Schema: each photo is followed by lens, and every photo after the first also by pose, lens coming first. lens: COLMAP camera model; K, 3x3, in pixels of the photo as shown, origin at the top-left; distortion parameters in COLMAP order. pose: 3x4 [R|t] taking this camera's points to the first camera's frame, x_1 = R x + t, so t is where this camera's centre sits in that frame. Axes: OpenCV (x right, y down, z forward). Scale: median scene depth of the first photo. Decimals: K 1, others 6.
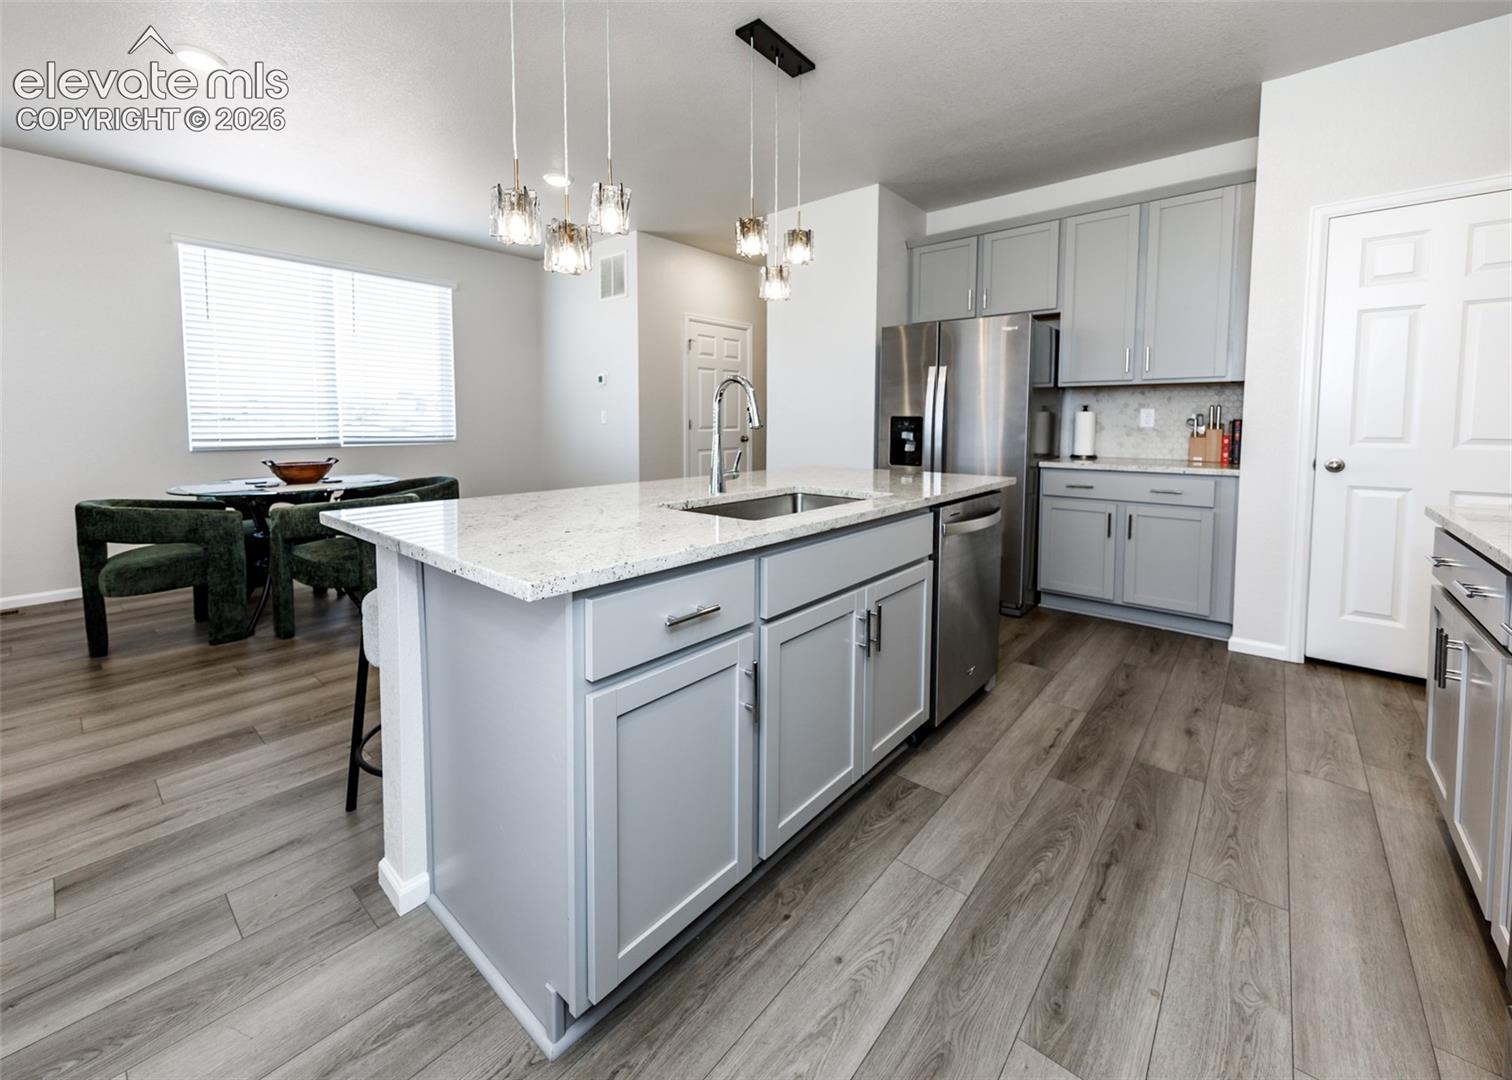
lens RADIAL K [[622.5, 0, 703.8], [0, 622.5, 465.2], [0, 0, 1]] dist [-0.000190, -0.000188]
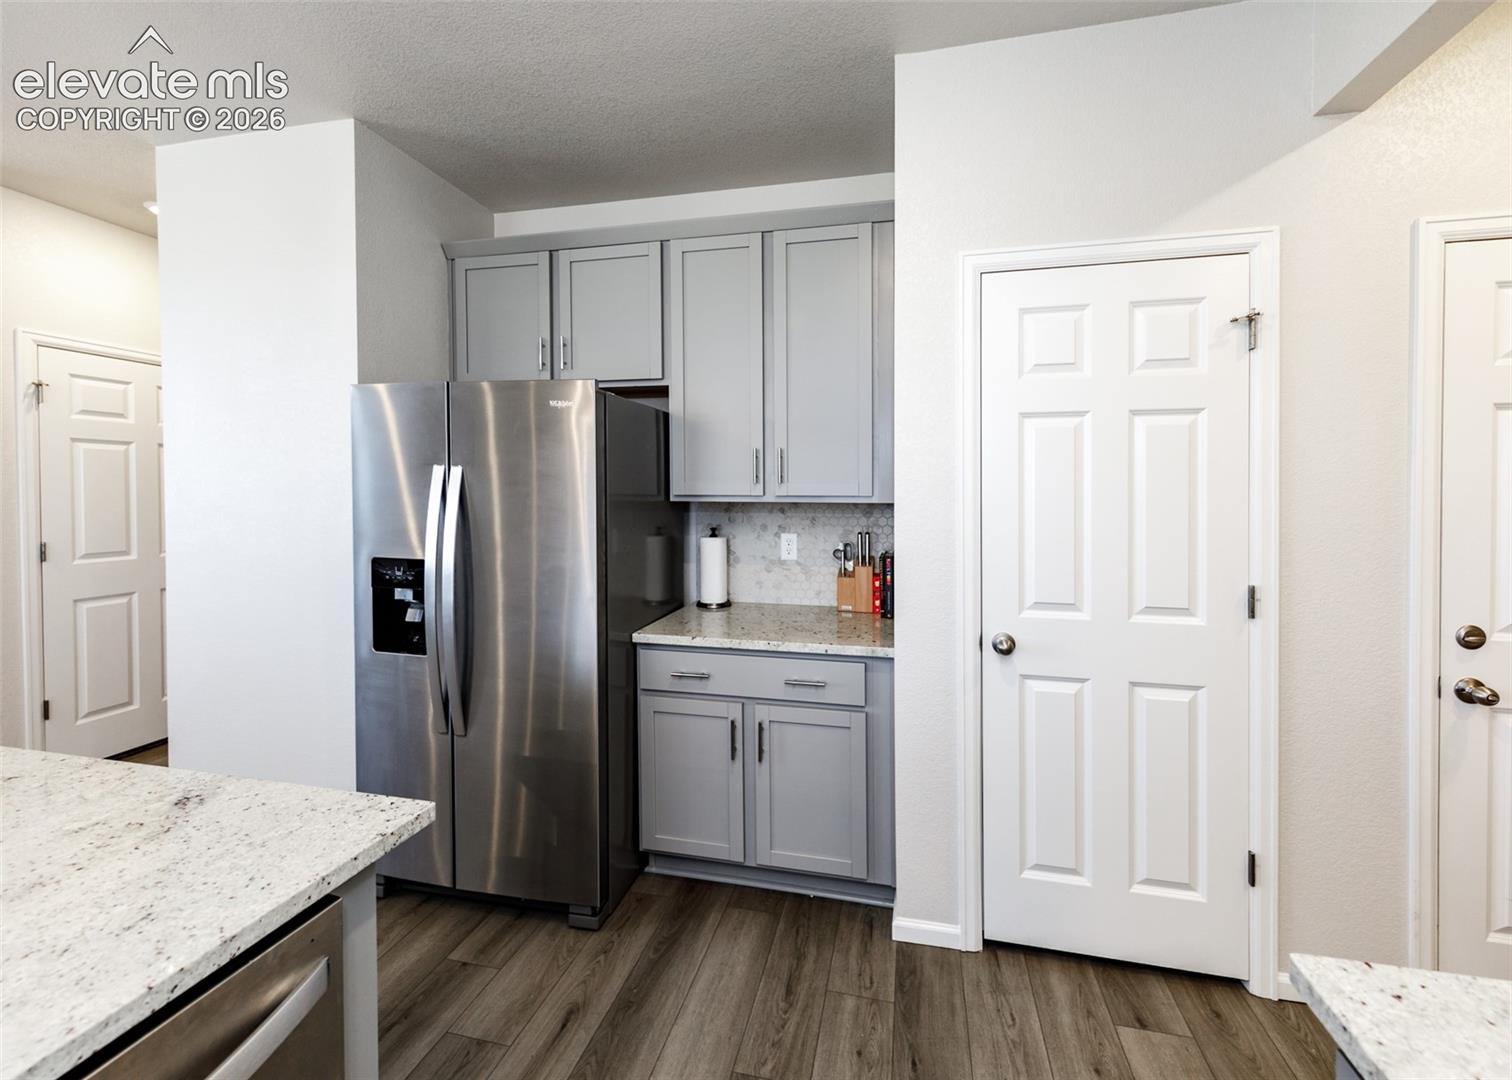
lens RADIAL K [[626.6, 0, 799.1], [0, 626.6, 509.2], [0, 0, 1]] dist [0.003189, -0.000033]
pose [[0.844611, -0.016209, 0.535135, 0.368677], [0.038871, 0.998760, -0.031100, -0.101773], [-0.533967, 0.047069, 0.844194, 0.423723]]
